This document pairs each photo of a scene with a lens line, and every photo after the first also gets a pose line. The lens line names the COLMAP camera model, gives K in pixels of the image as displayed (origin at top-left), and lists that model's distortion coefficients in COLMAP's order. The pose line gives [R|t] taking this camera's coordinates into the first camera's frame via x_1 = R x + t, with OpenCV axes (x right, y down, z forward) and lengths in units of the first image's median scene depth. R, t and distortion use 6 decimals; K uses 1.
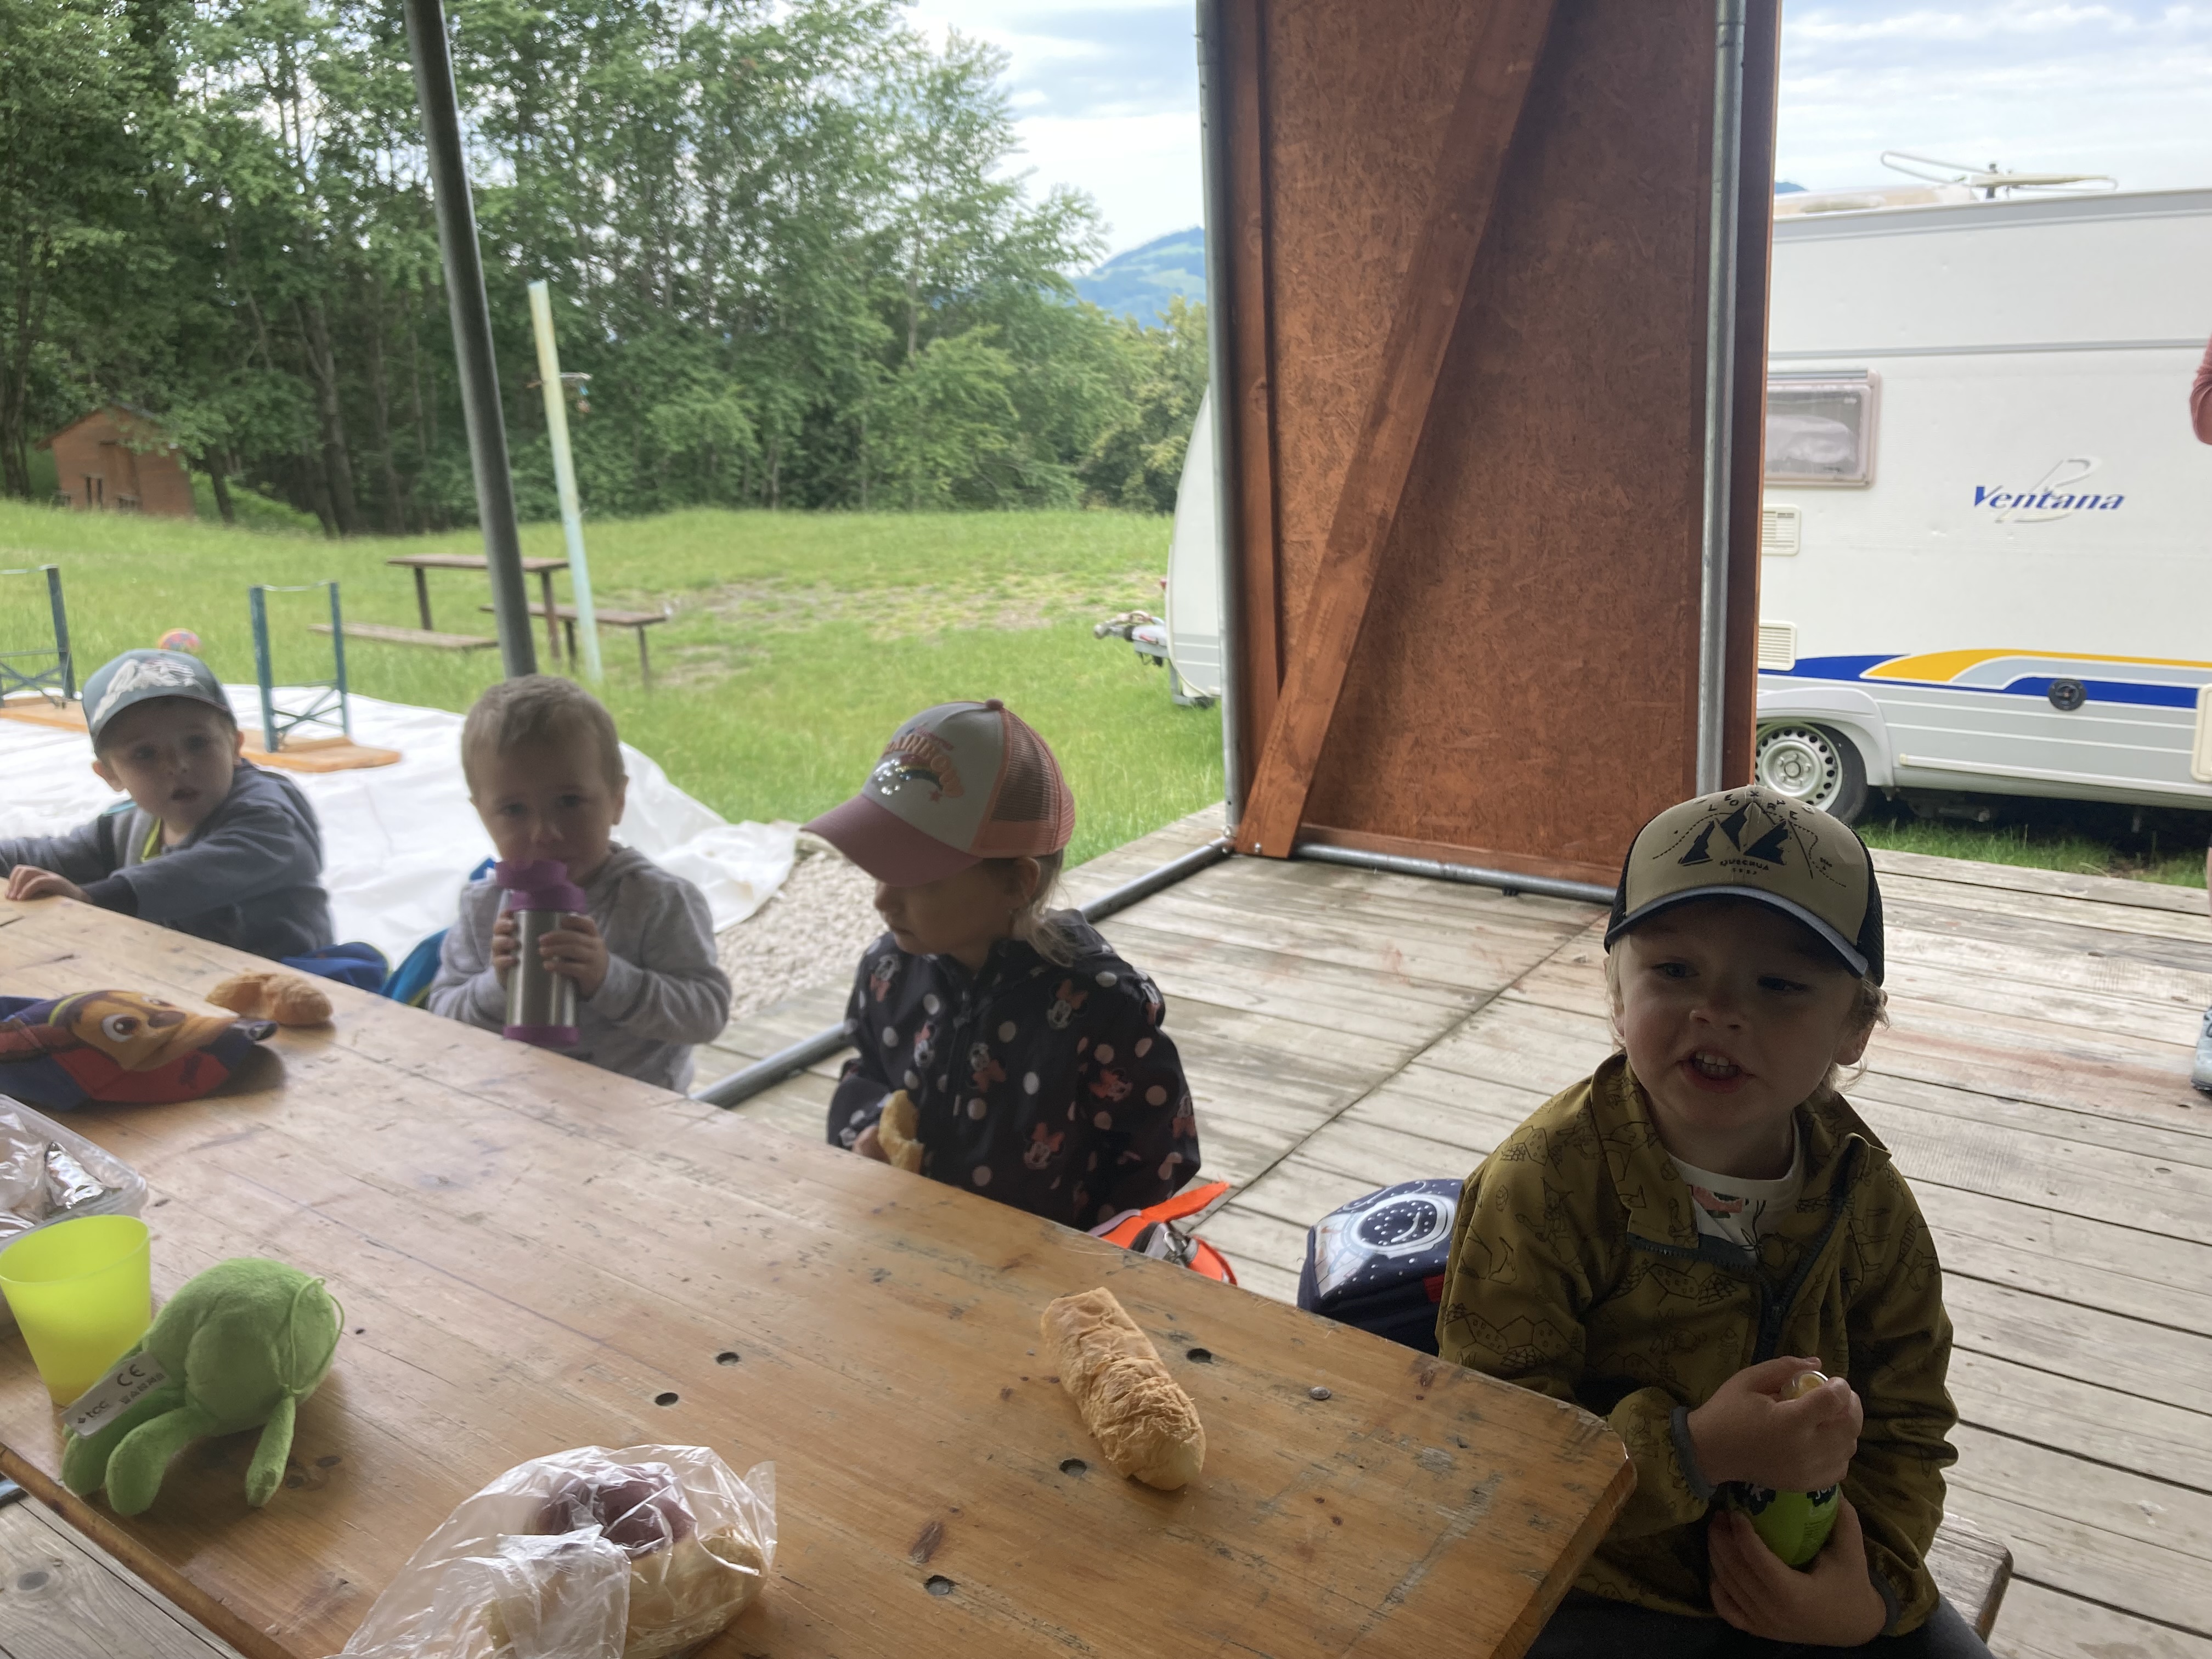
lens RADIAL K [[1799.4, 0, 1108.9], [0, 1799.4, 835.0], [0, 0, 1]] dist [0.008120, -0.002037]
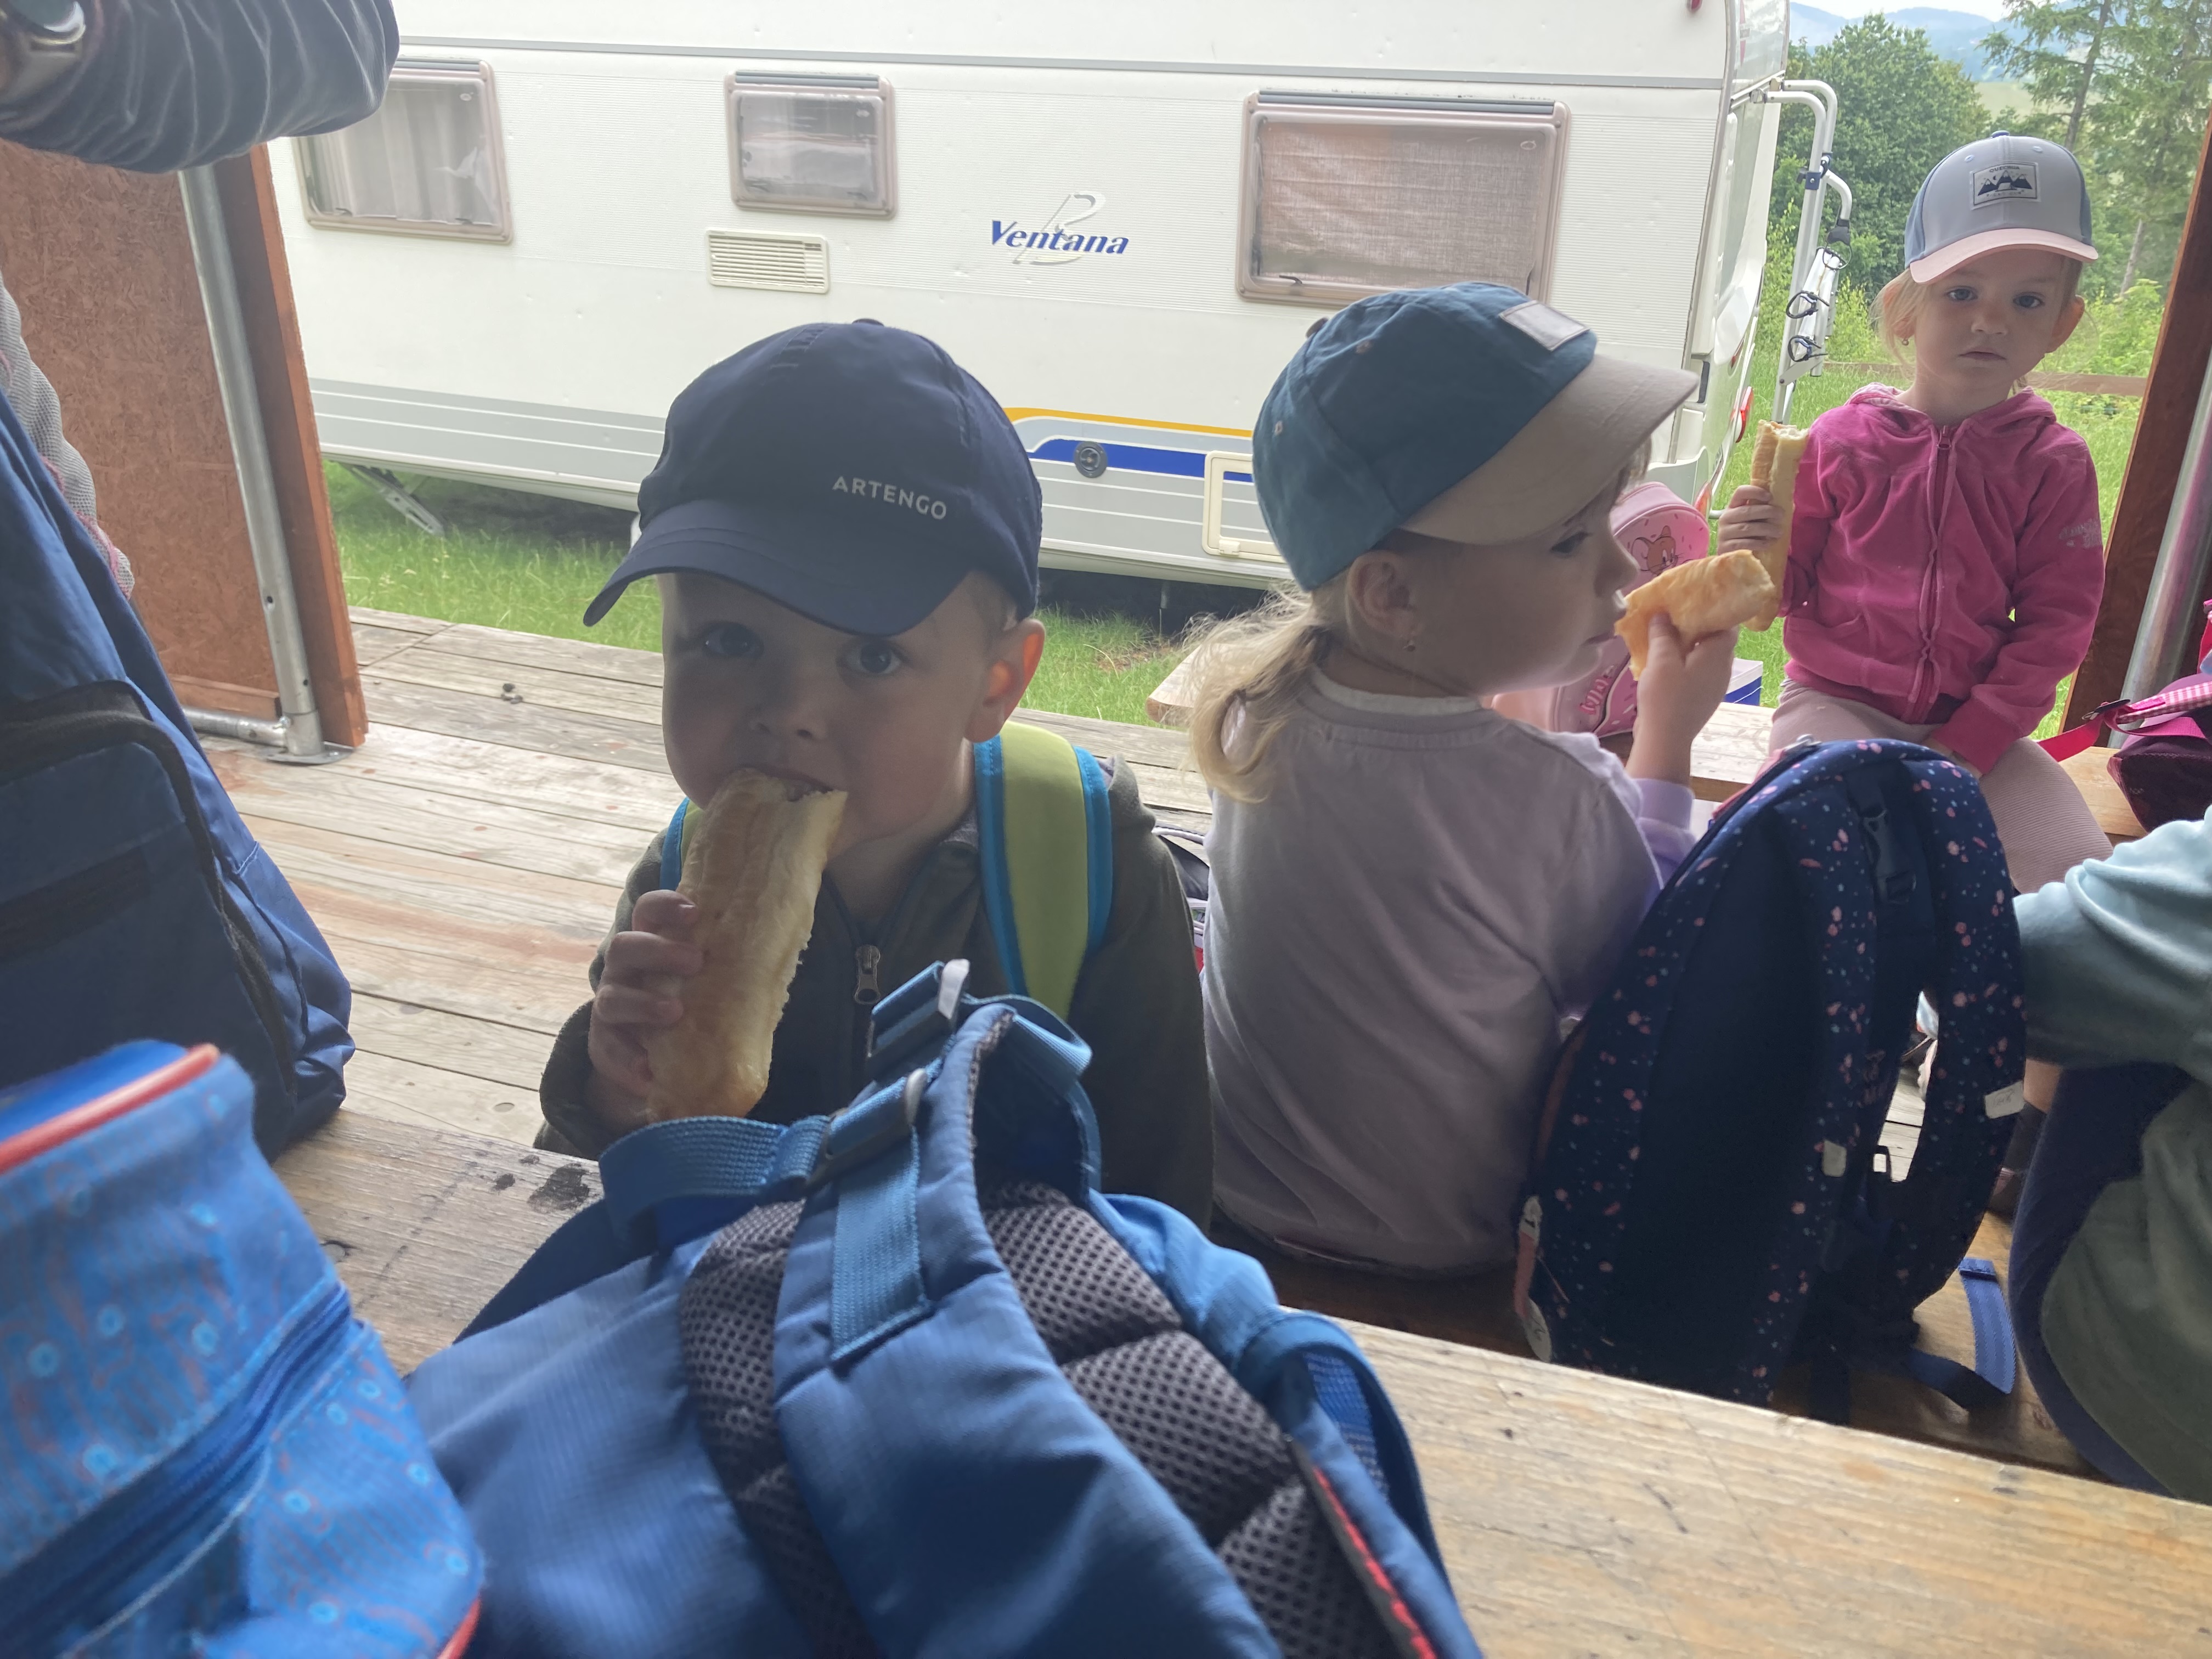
lens RADIAL K [[1799.4, 0, 1105.5], [0, 1799.4, 819.5], [0, 0, 1]] dist [0.008120, -0.002037]
pose [[0.957875, -0.042767, 0.283985, 0.273555], [0.006798, 0.991949, 0.126454, -0.011622], [-0.287107, -0.119196, 0.950454, 0.100258]]
